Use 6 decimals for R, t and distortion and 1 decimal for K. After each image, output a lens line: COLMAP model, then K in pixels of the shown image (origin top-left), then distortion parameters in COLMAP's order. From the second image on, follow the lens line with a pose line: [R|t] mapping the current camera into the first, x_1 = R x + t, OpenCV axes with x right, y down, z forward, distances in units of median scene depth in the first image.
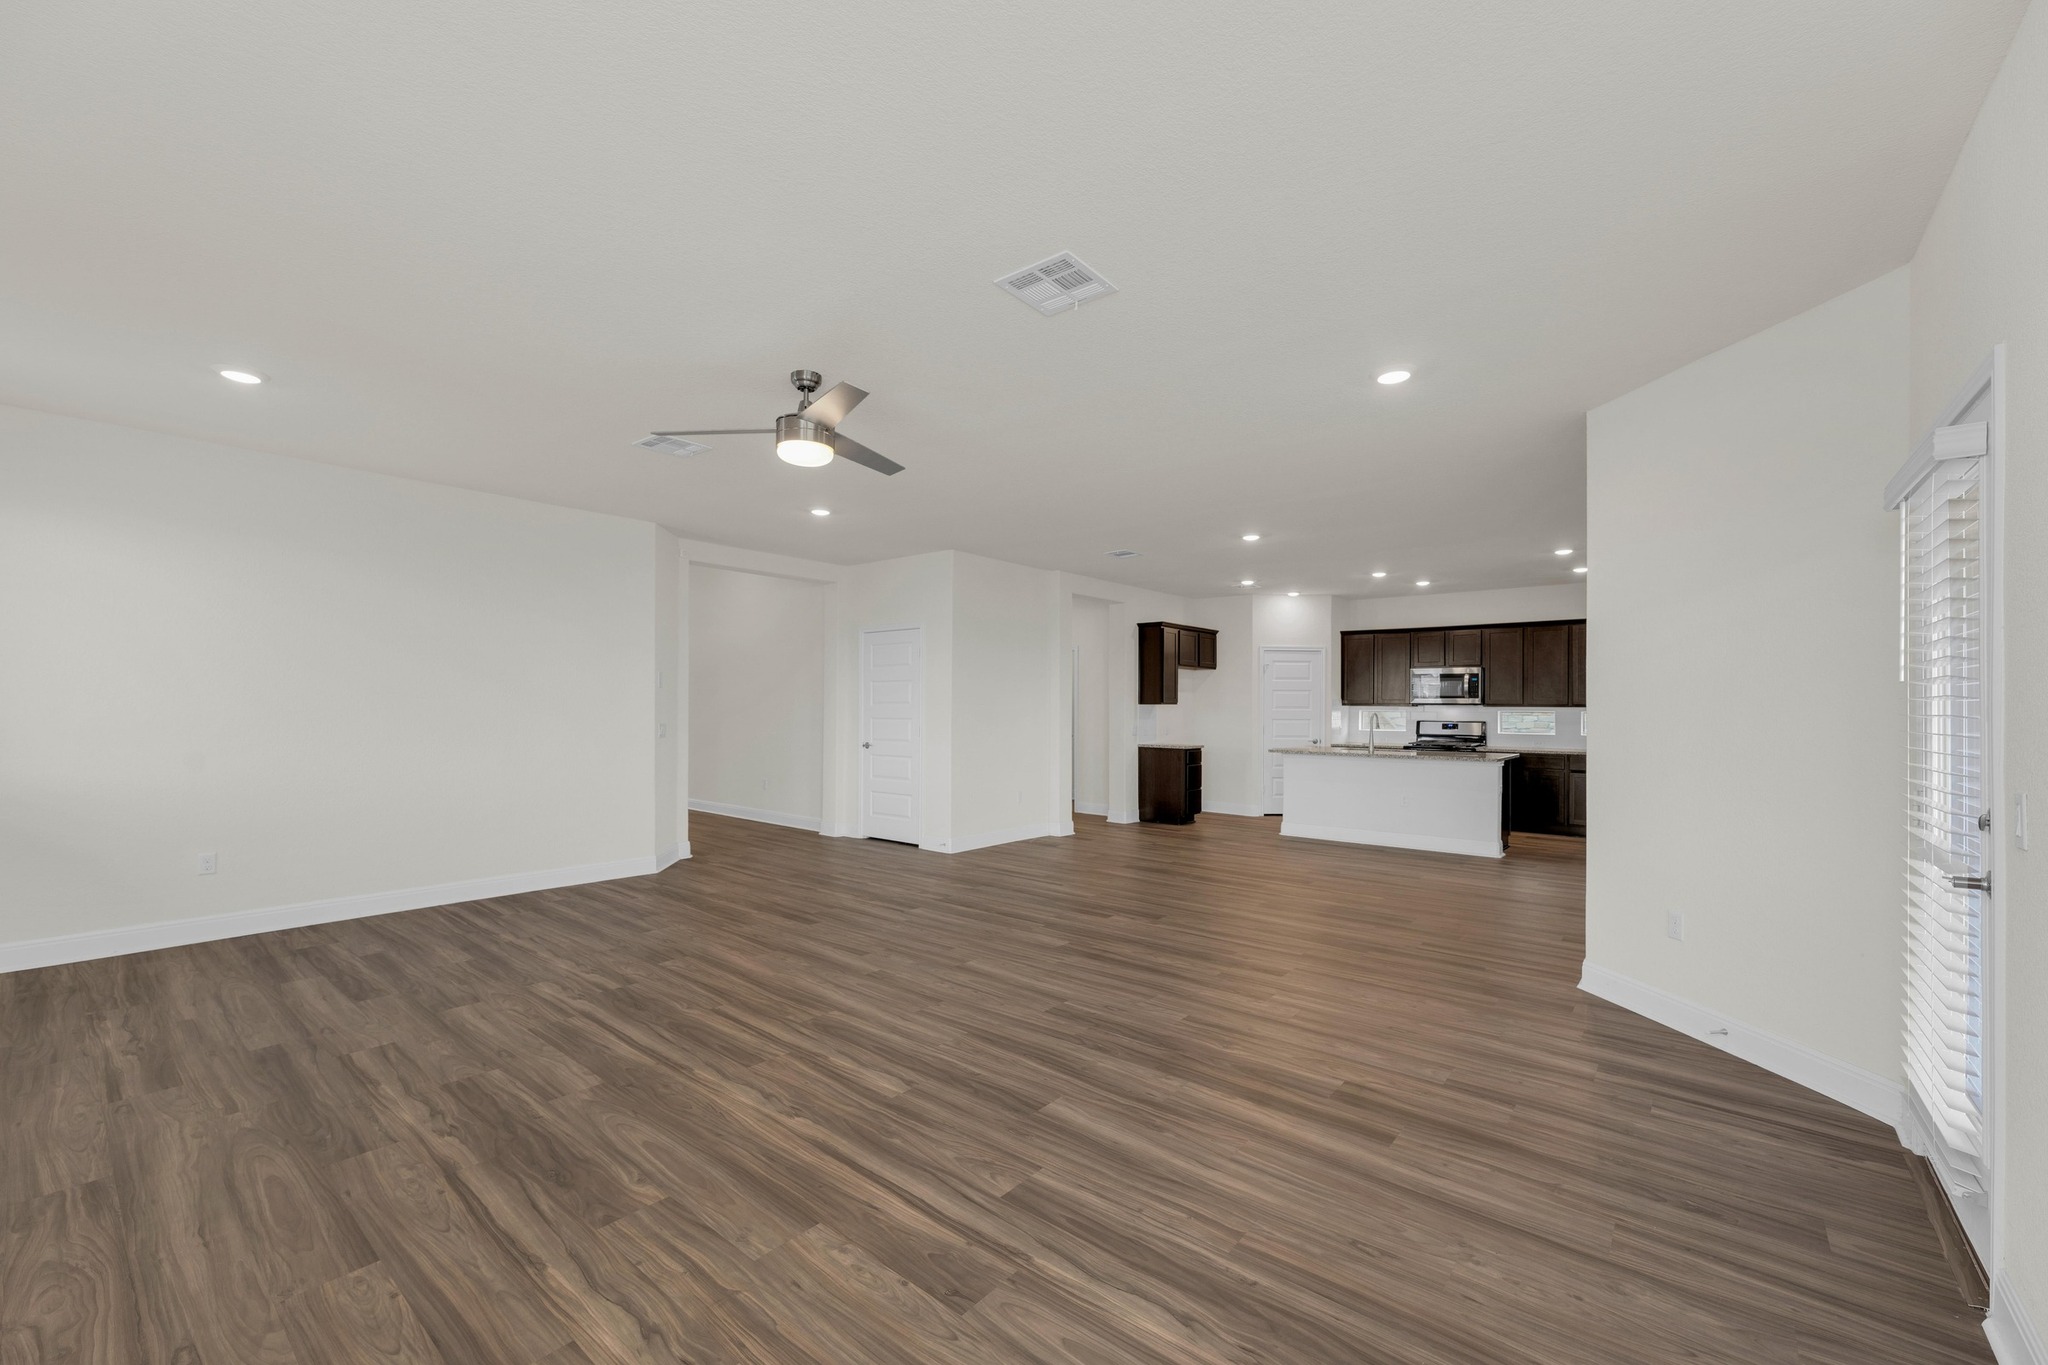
lens RADIAL K [[828.4, 0, 1016.7], [0, 828.4, 624.1], [0, 0, 1]] dist [0.002591, -0.000858]
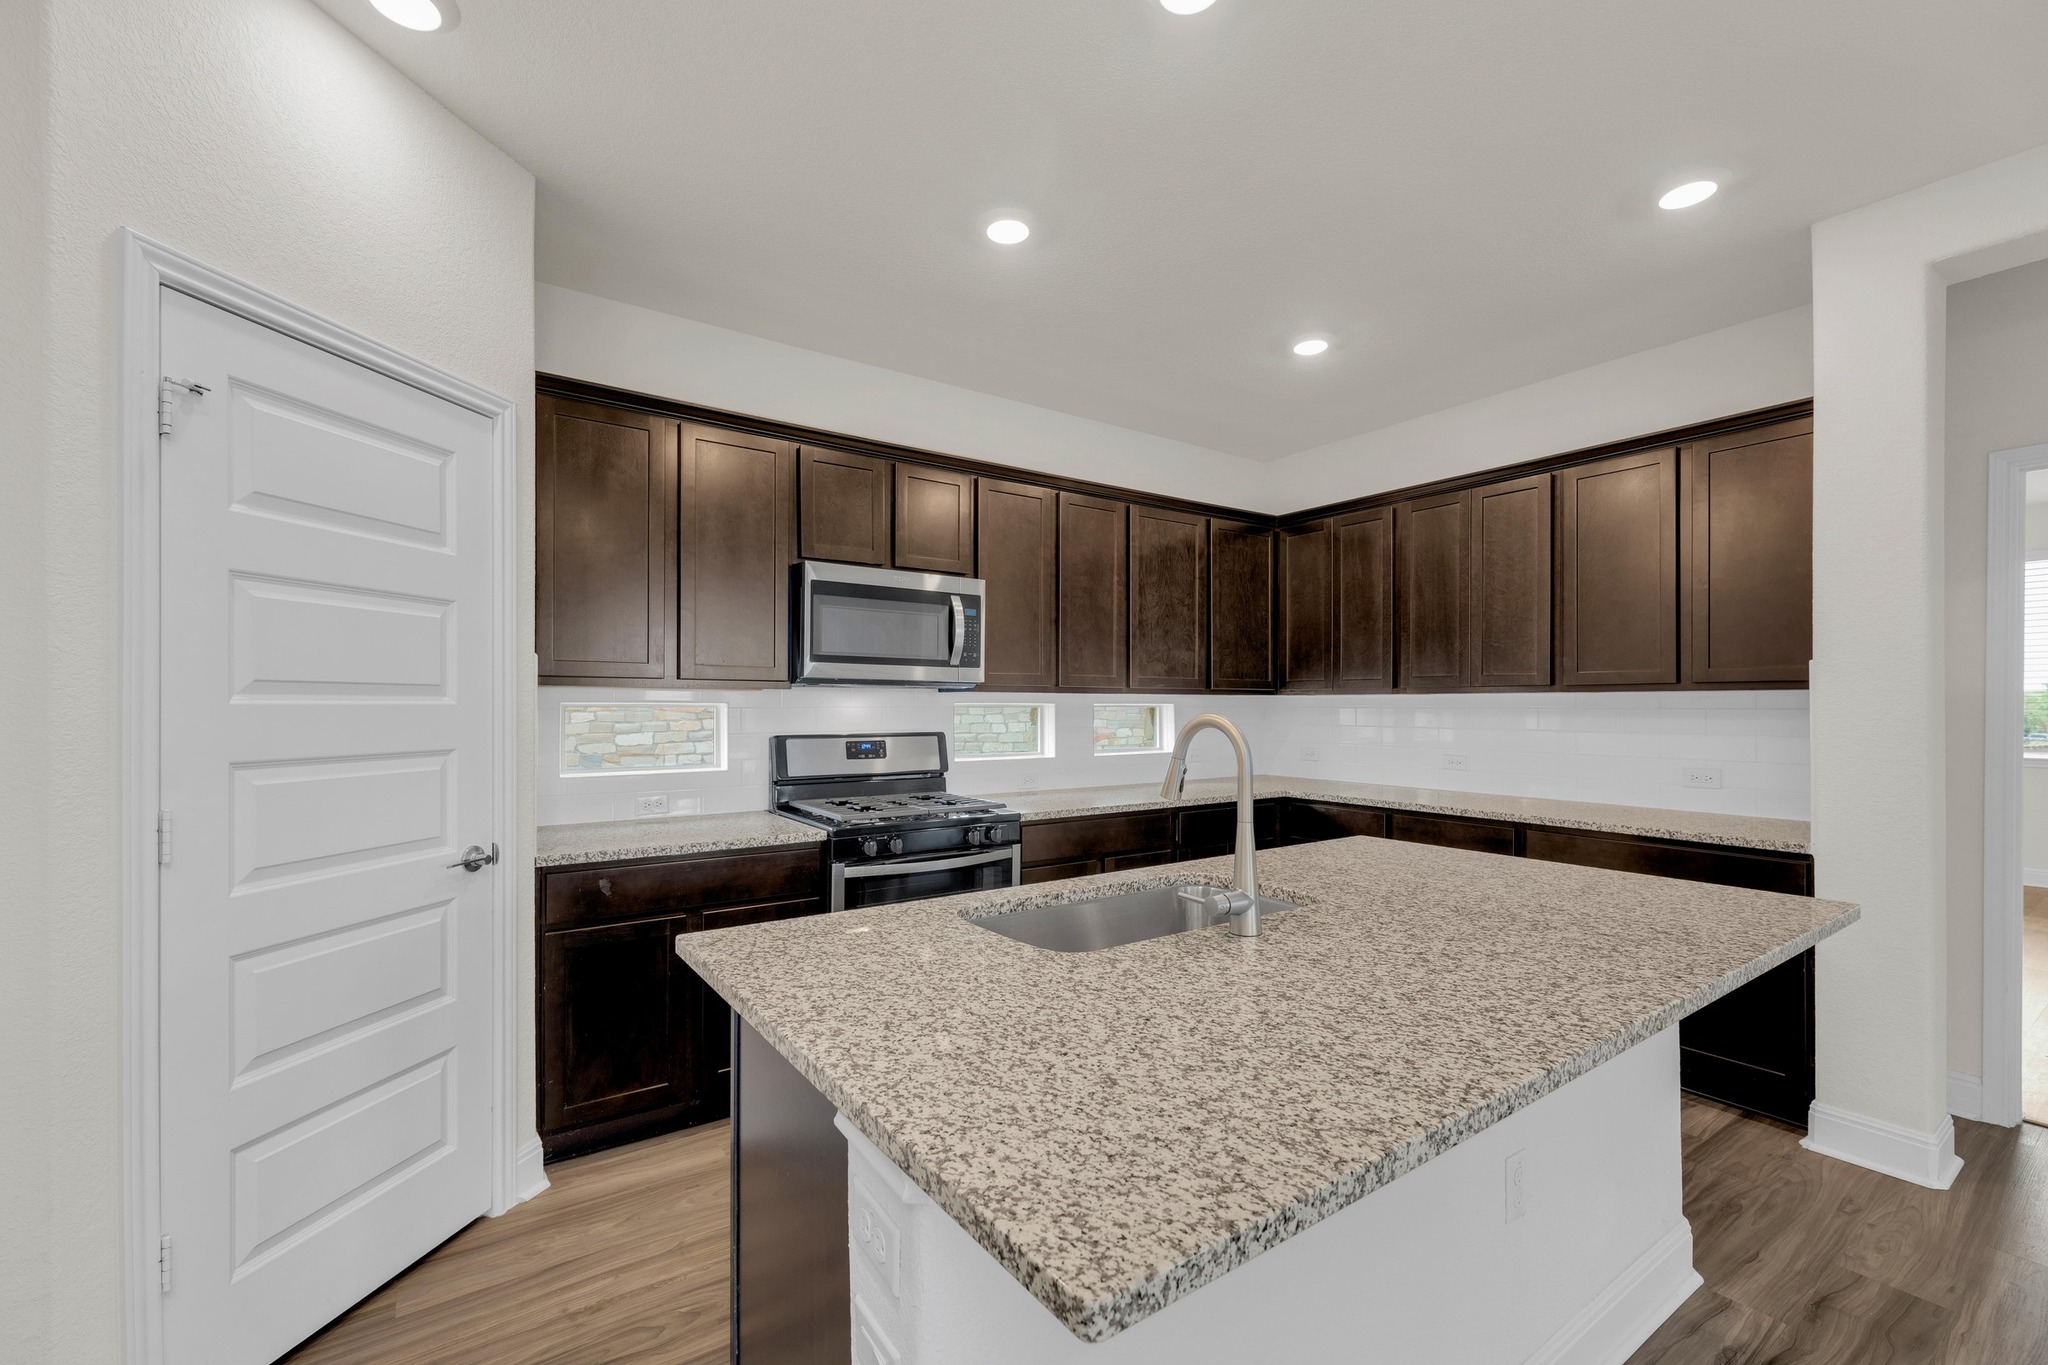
lens RADIAL K [[845.5, 0, 1015.7], [0, 845.5, 710.5], [0, 0, 1]] dist [-0.000579, -0.000362]
pose [[0.252394, -0.013165, 0.967535, 0.478464], [-0.099012, 0.994308, 0.039358, 0.204704], [-0.962545, -0.105731, 0.249654, 1.992145]]
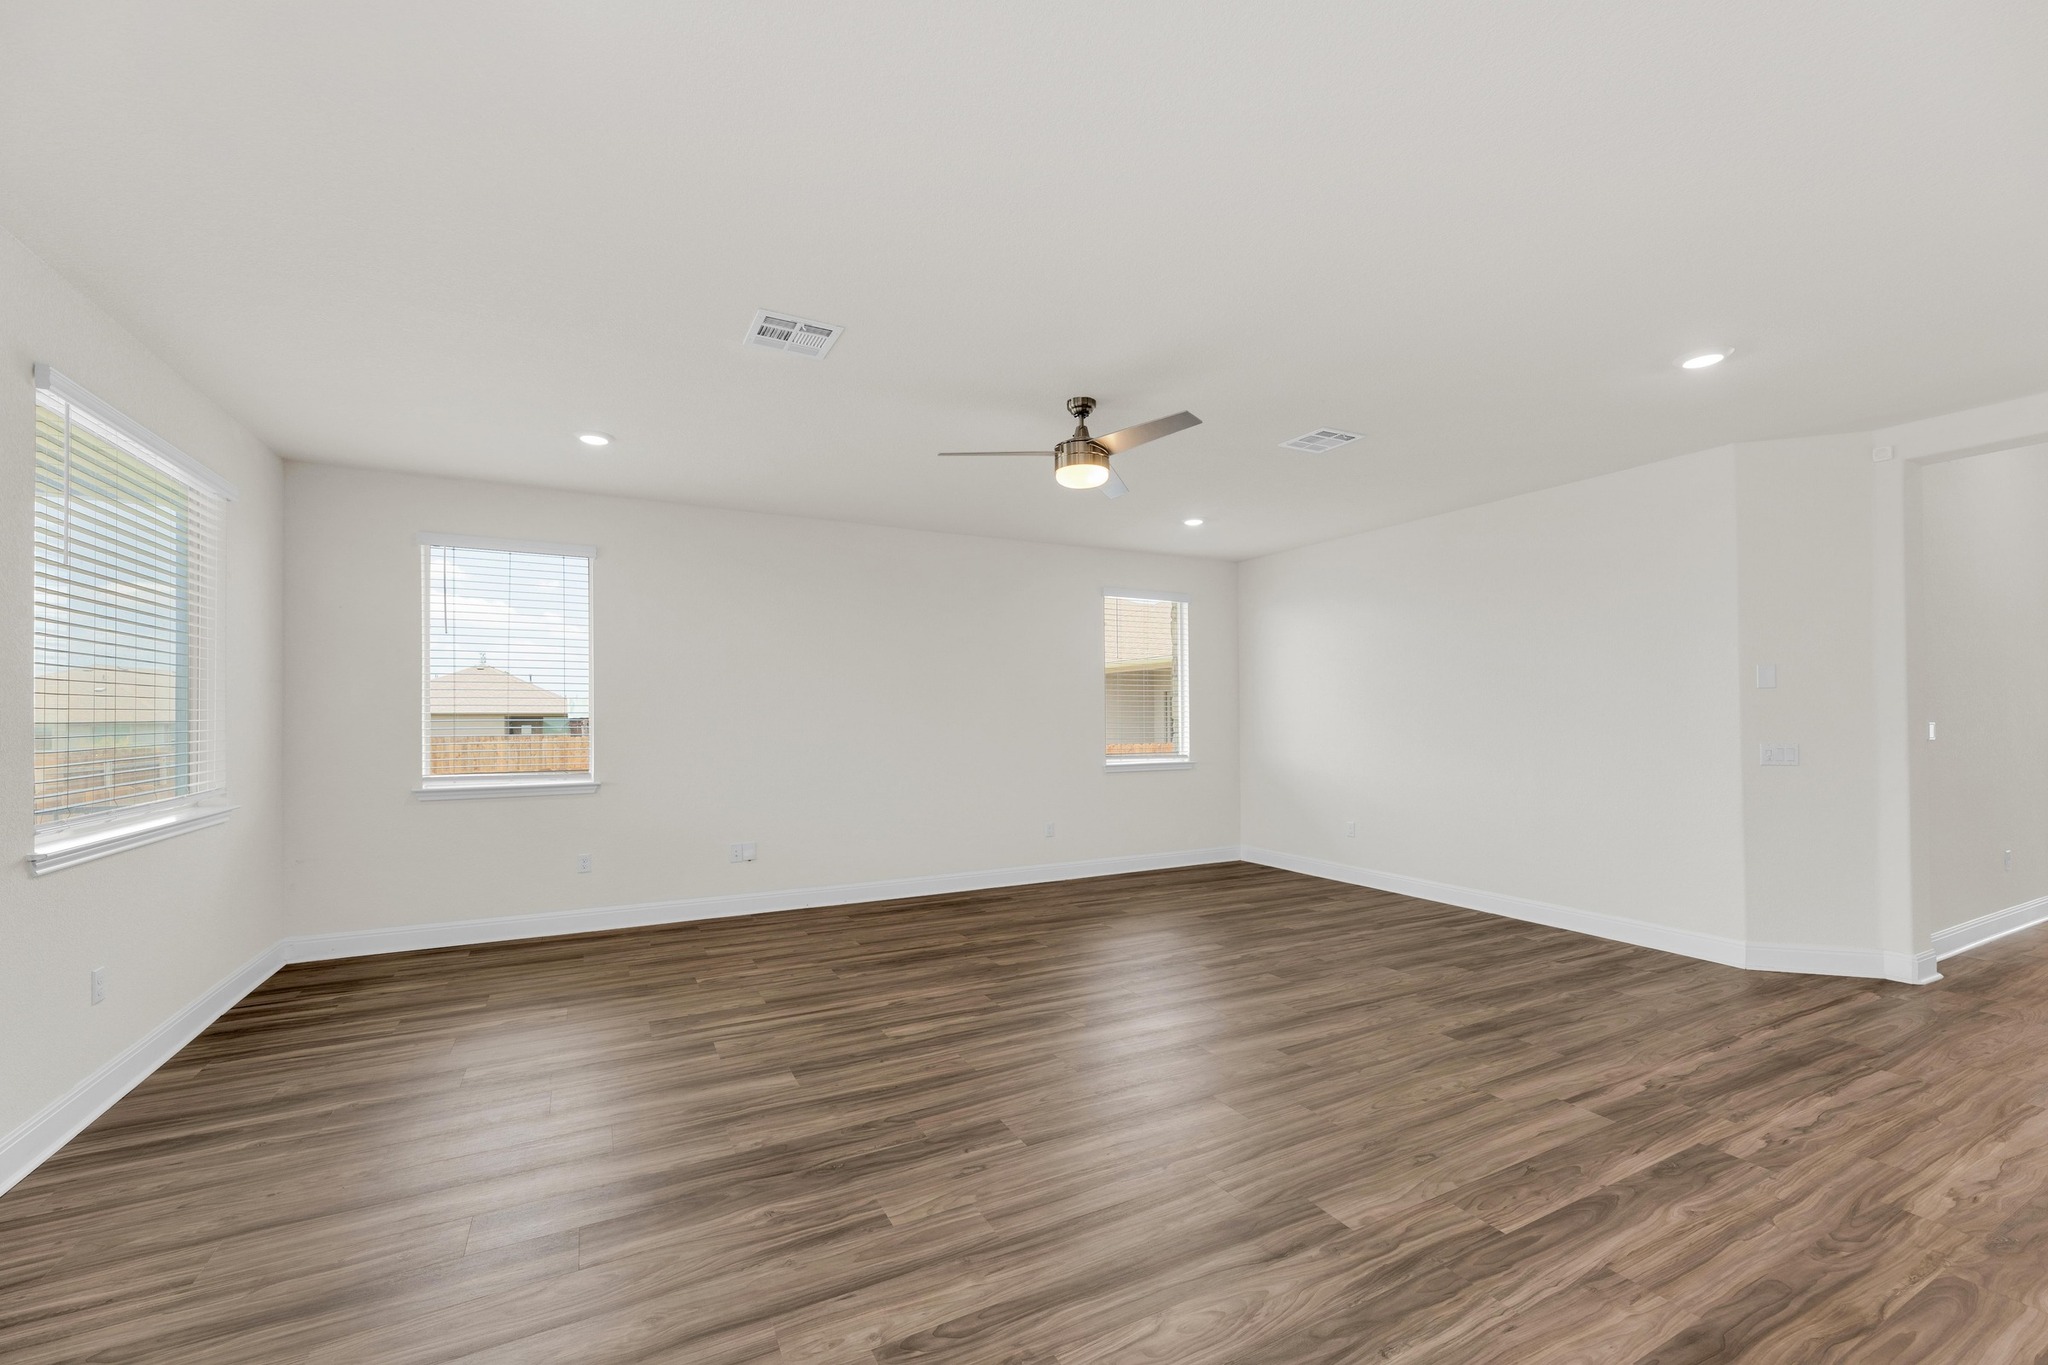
lens RADIAL K [[815.9, 0, 1017.8], [0, 815.9, 705.3], [0, 0, 1]] dist [-0.000424, -0.000368]
pose [[-0.381802, -0.020432, -0.924018, 0.607239], [0.094179, 0.993692, -0.060887, 0.114586], [0.919433, -0.110269, -0.377469, 1.120658]]
